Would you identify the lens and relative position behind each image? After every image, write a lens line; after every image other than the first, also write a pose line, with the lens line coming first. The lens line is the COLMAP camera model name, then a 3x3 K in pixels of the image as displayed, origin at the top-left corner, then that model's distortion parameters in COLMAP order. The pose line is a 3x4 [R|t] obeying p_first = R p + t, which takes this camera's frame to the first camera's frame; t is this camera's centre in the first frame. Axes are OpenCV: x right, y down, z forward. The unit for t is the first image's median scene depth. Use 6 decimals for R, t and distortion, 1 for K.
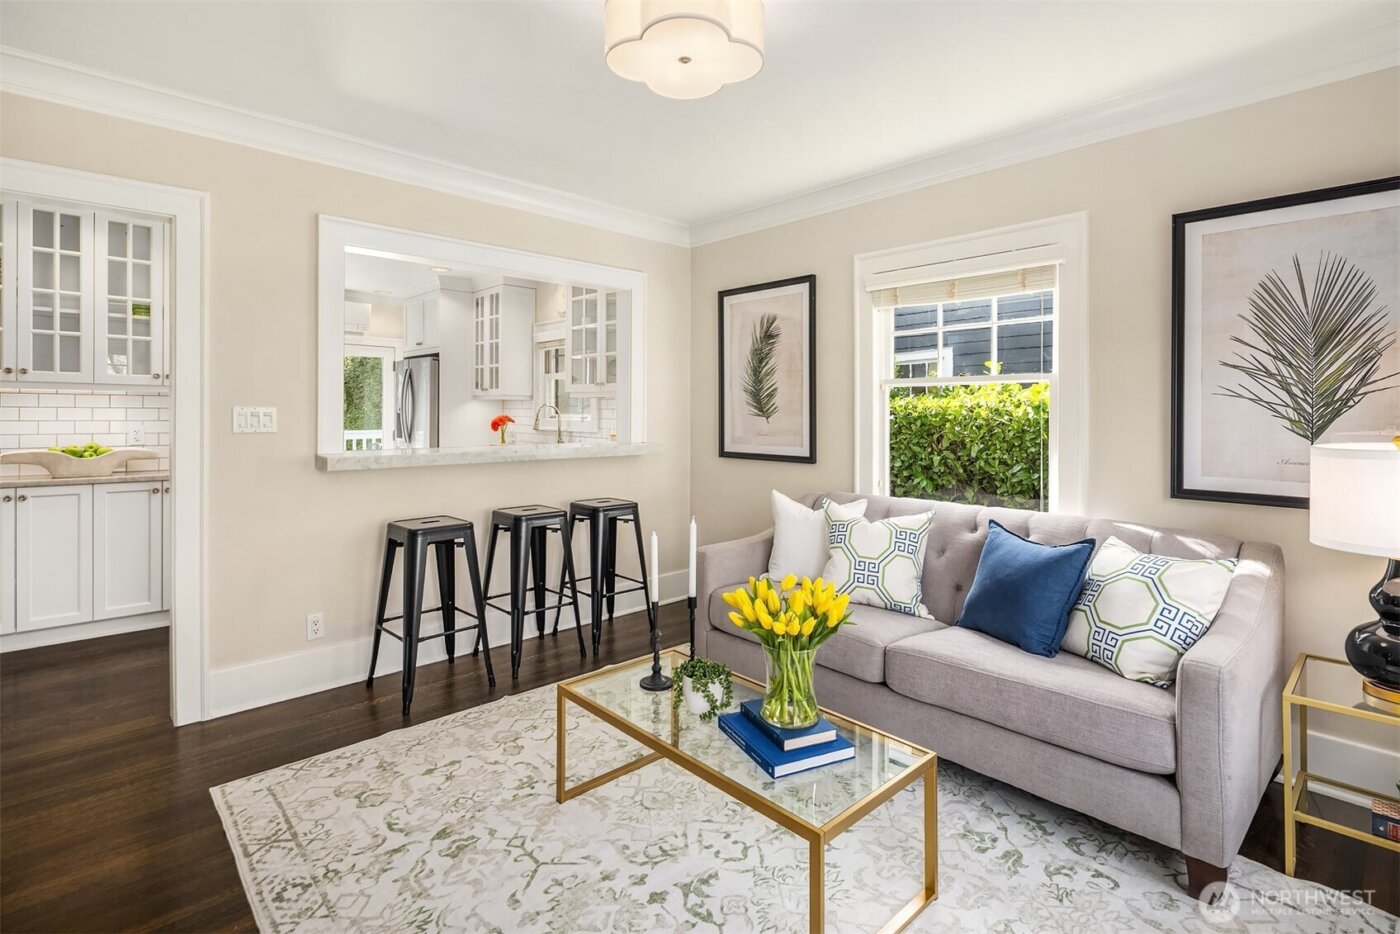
lens RADIAL K [[658.7, 0, 703.0], [0, 658.7, 436.9], [0, 0, 1]] dist [0.000849, -0.000654]
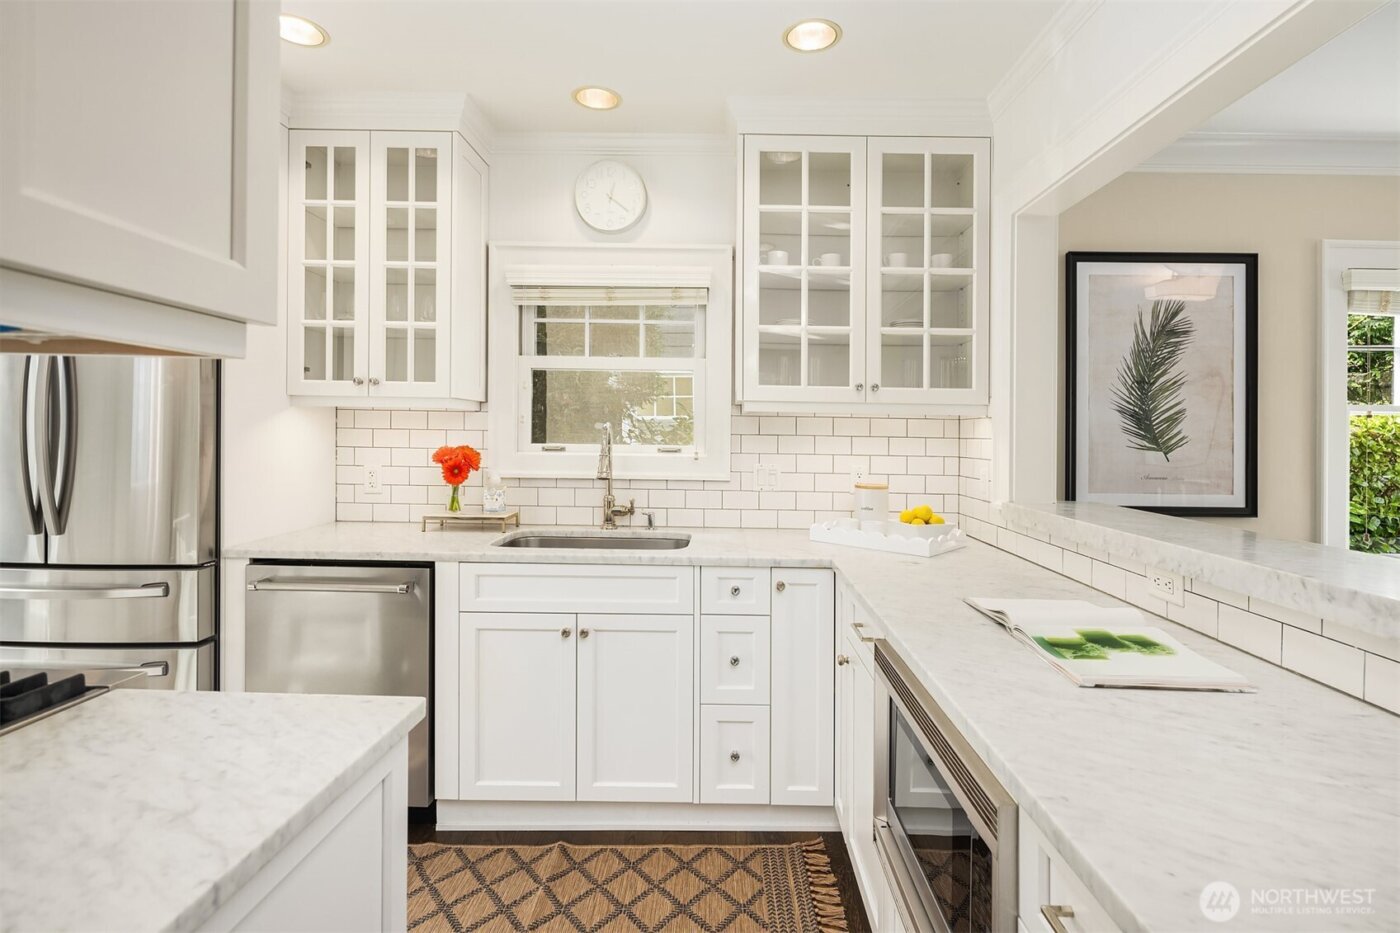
lens RADIAL K [[658.7, 0, 703.0], [0, 658.7, 436.4], [0, 0, 1]] dist [0.000849, -0.000654]
pose [[0.697138, -0.023098, 0.716565, -0.718953], [0.017487, 0.999731, 0.015213, -0.064613], [-0.716724, 0.001925, 0.697355, 0.869685]]
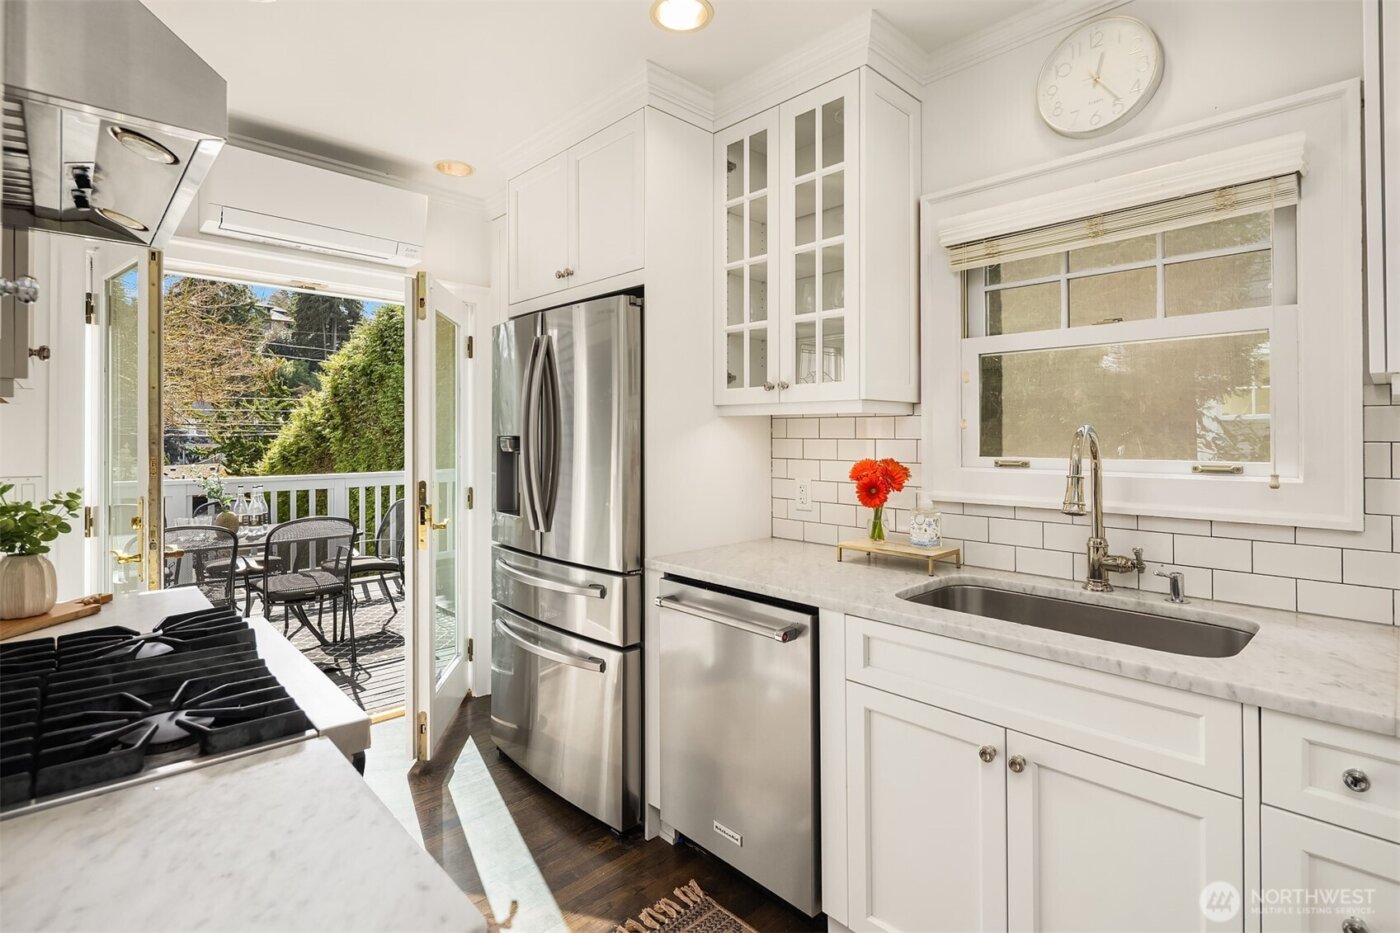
lens RADIAL K [[658.7, 0, 703.0], [0, 658.7, 436.4], [0, 0, 1]] dist [0.000849, -0.000654]
pose [[0.999507, -0.029109, 0.011736, -0.565477], [0.029283, 0.999460, -0.014903, -0.063754], [-0.011296, 0.015239, 0.999820, 0.977312]]
